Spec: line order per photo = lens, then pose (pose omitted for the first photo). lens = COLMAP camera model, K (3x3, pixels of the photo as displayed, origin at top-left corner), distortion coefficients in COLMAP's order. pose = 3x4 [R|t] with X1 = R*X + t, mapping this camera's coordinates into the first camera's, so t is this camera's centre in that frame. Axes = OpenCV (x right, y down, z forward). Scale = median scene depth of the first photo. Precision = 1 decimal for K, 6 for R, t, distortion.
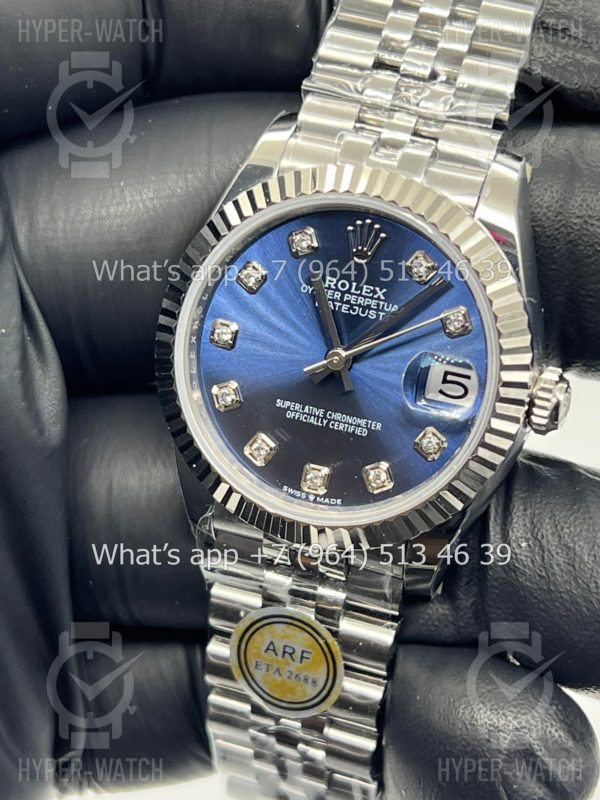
lens RADIAL K [[1793.7, 0, 300.0], [0, 1793.7, 400.0], [0, 0, 1]] dist [0.308603, -0.053597]
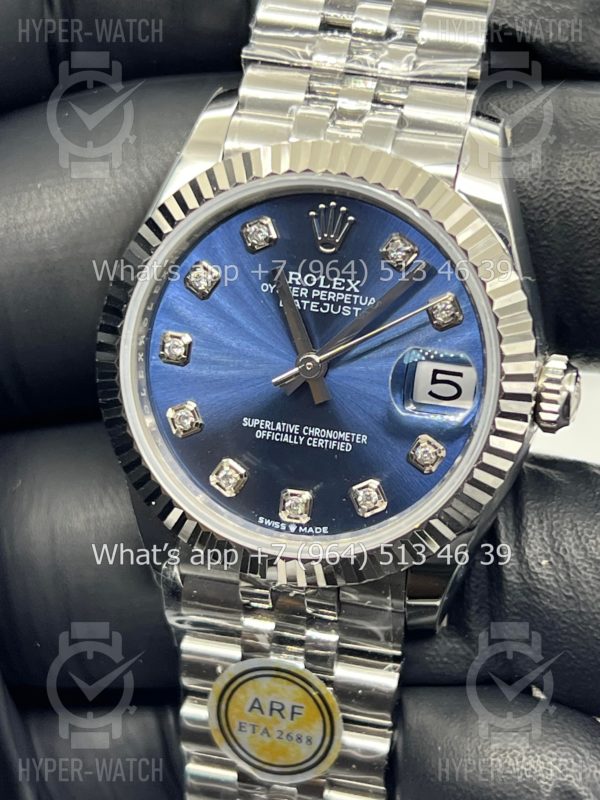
lens RADIAL K [[1793.7, 0, 300.0], [0, 1793.7, 400.0], [0, 0, 1]] dist [0.308603, -0.053597]
pose [[0.995147, -0.082088, 0.054259, -0.031828], [0.082883, 0.996480, -0.012564, 0.004120], [-0.053037, 0.017000, 0.998448, 0.135767]]
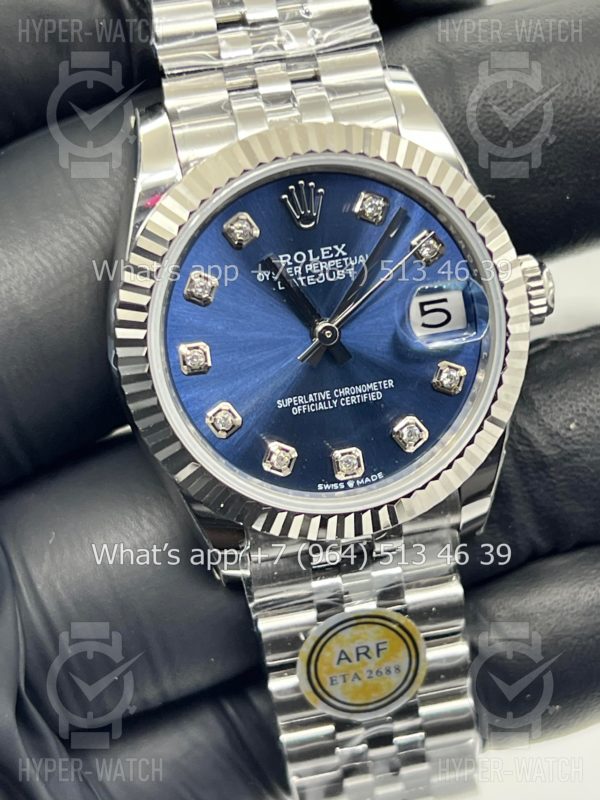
lens RADIAL K [[1793.7, 0, 300.0], [0, 1793.7, 400.0], [0, 0, 1]] dist [0.308603, -0.053597]
pose [[0.861813, -0.392618, 0.321138, -0.295673], [0.388350, 0.918018, 0.080170, -0.069550], [-0.326287, 0.055622, 0.943633, 0.133841]]
